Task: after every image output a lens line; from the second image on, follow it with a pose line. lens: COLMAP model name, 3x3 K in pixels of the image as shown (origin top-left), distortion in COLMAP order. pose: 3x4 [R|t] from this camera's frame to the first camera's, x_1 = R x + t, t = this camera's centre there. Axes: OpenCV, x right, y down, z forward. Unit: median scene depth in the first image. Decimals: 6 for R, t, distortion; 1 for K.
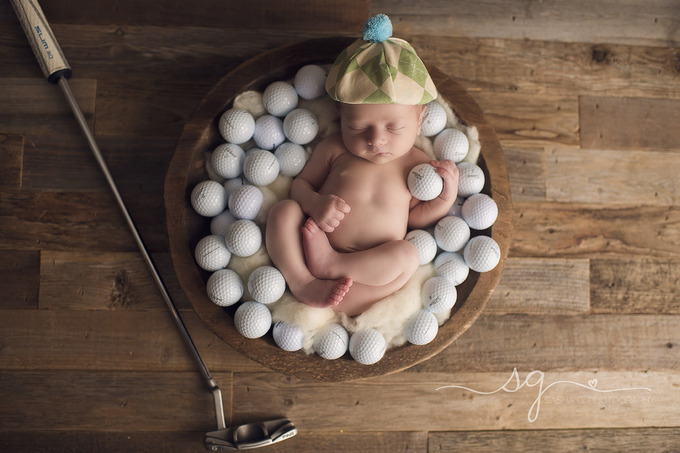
lens RADIAL K [[705.2, 0, 340.1], [0, 705.2, 224.5], [0, 0, 1]] dist [-0.069850, 0.000000]
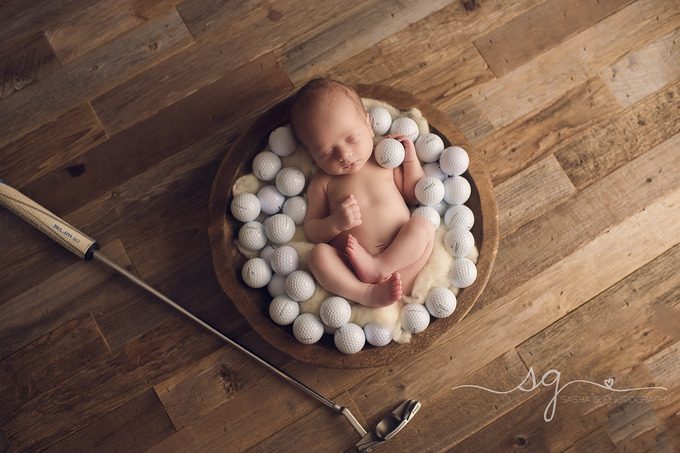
lens RADIAL K [[705.2, 0, 340.6], [0, 705.2, 226.9], [0, 0, 1]] dist [-0.069850, 0.000000]
pose [[0.854718, -0.517856, 0.035809, -0.060584], [0.519054, 0.853464, -0.046711, 0.024731], [-0.006372, 0.058512, 0.998266, -0.184027]]
